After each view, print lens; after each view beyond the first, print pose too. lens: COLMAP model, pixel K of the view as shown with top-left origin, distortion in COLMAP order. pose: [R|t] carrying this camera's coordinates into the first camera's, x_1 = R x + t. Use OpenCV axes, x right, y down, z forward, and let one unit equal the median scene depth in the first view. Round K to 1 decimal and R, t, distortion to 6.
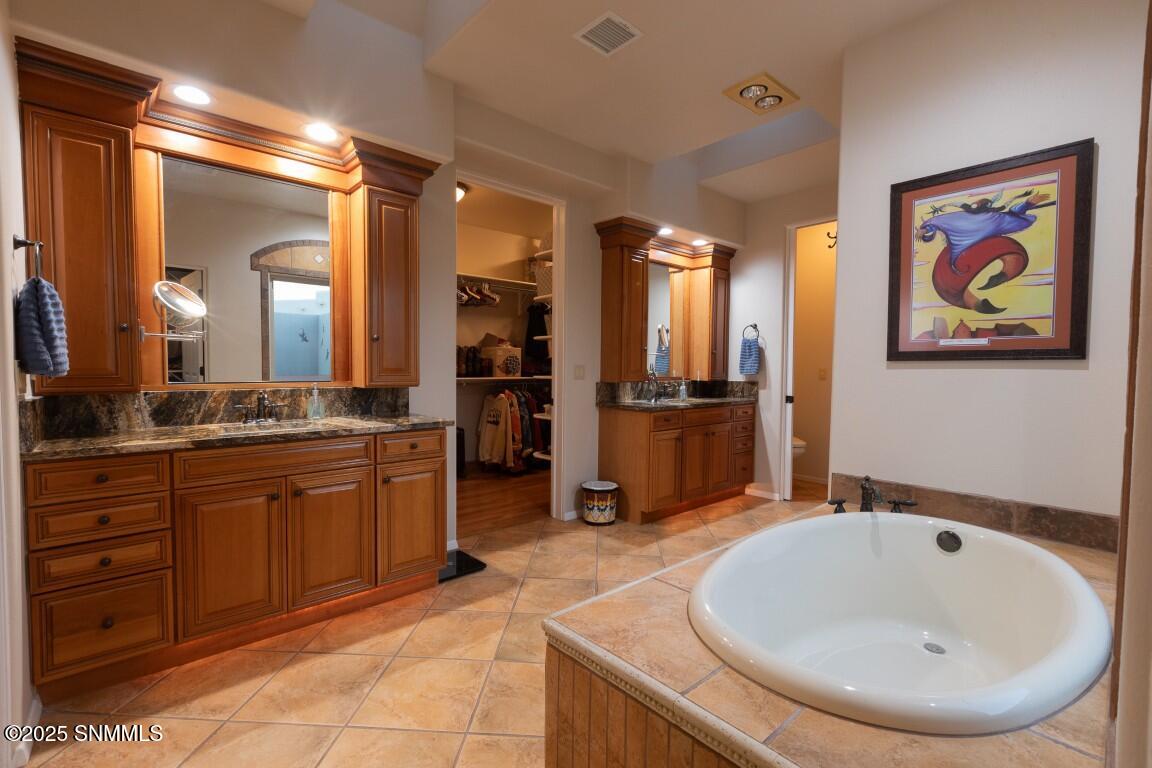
lens RADIAL K [[512.2, 0, 571.8], [0, 512.2, 386.3], [0, 0, 1]] dist [0.001230, -0.000120]
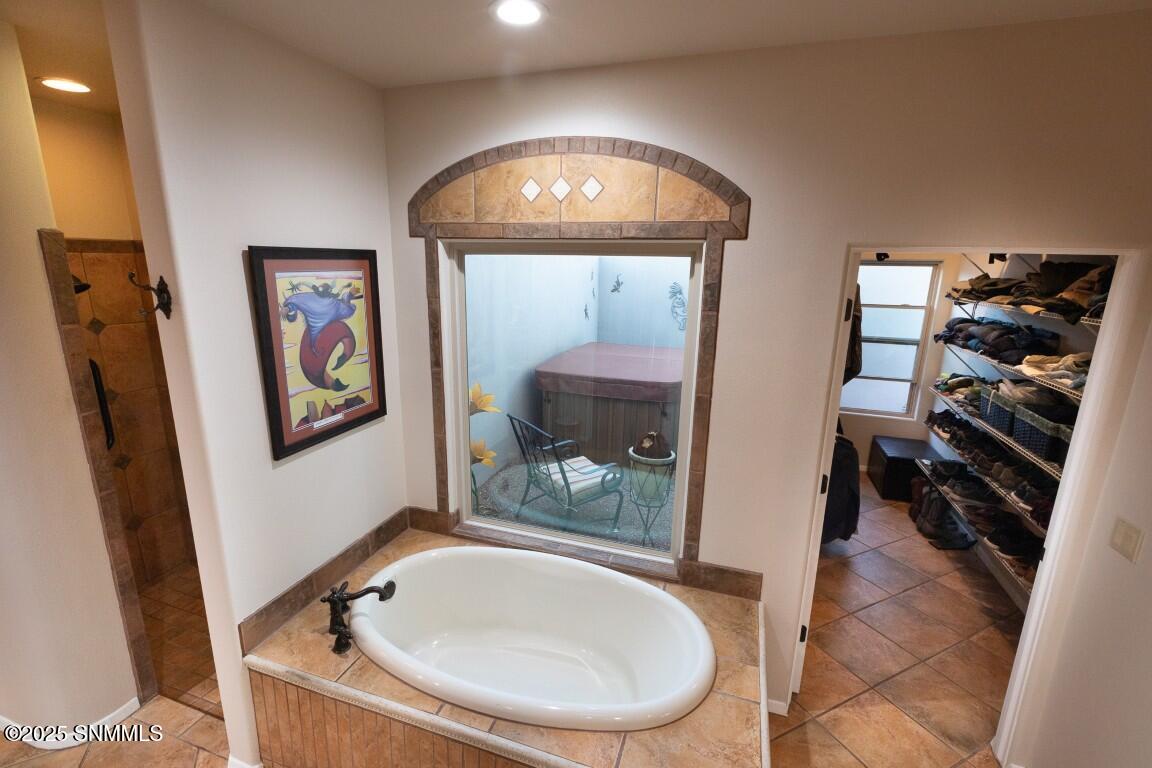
lens RADIAL K [[512.2, 0, 570.2], [0, 512.2, 383.0], [0, 0, 1]] dist [0.001230, -0.000120]
pose [[-0.492650, -0.212480, 0.843889, -0.333841], [0.018059, 0.967028, 0.254027, -0.423020], [-0.870040, 0.140386, -0.472570, 1.084285]]
